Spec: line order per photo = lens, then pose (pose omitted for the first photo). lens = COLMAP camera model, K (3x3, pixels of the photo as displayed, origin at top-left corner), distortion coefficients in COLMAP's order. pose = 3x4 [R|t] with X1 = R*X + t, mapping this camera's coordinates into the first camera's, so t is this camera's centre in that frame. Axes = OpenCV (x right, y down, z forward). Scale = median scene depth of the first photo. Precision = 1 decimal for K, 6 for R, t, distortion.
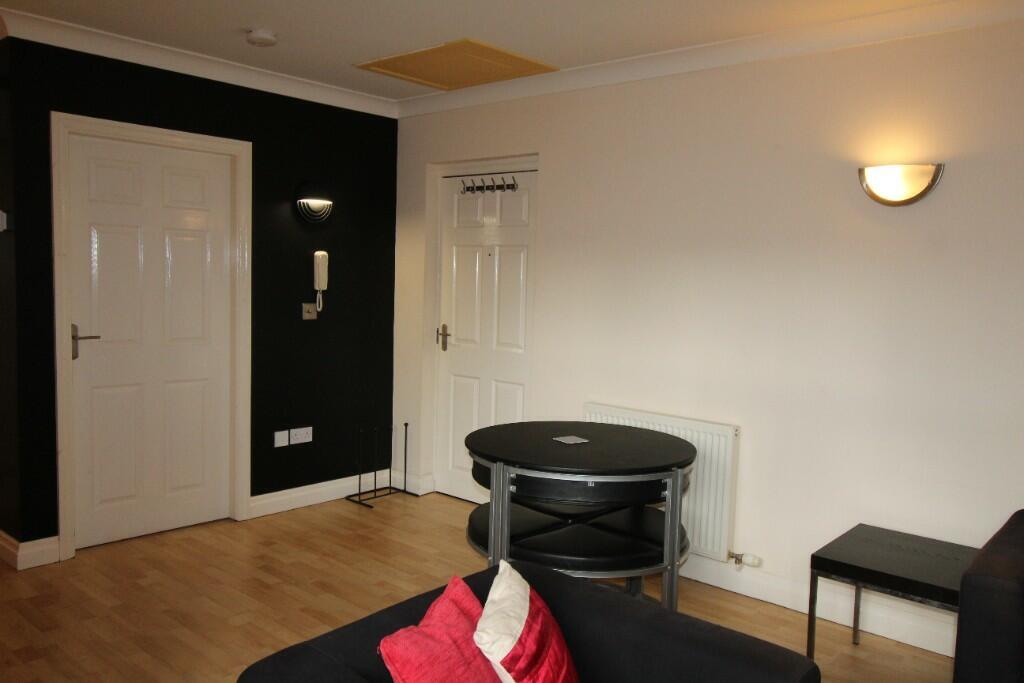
lens RADIAL K [[808.7, 0, 512.4], [0, 808.7, 340.3], [0, 0, 1]] dist [0.013521, -0.009585]
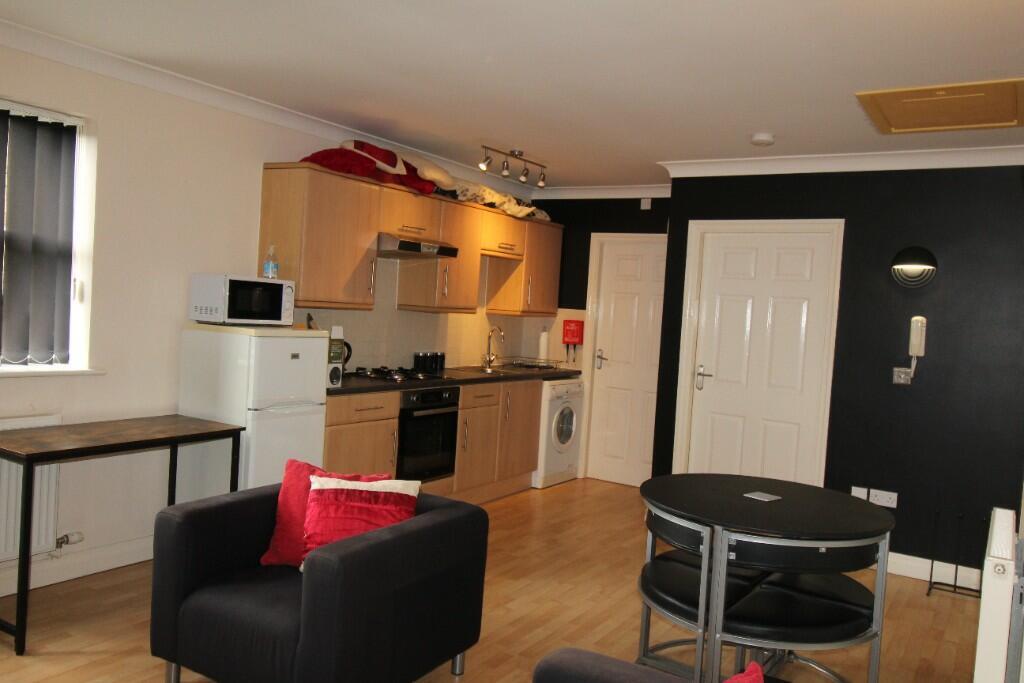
lens RADIAL K [[808.7, 0, 512.4], [0, 808.7, 340.3], [0, 0, 1]] dist [0.013521, -0.009585]
pose [[0.165300, 0.020590, -0.986028, 0.659137], [-0.140735, 0.990043, -0.002920, -0.009088], [0.976150, 0.139252, 0.166552, 0.358638]]
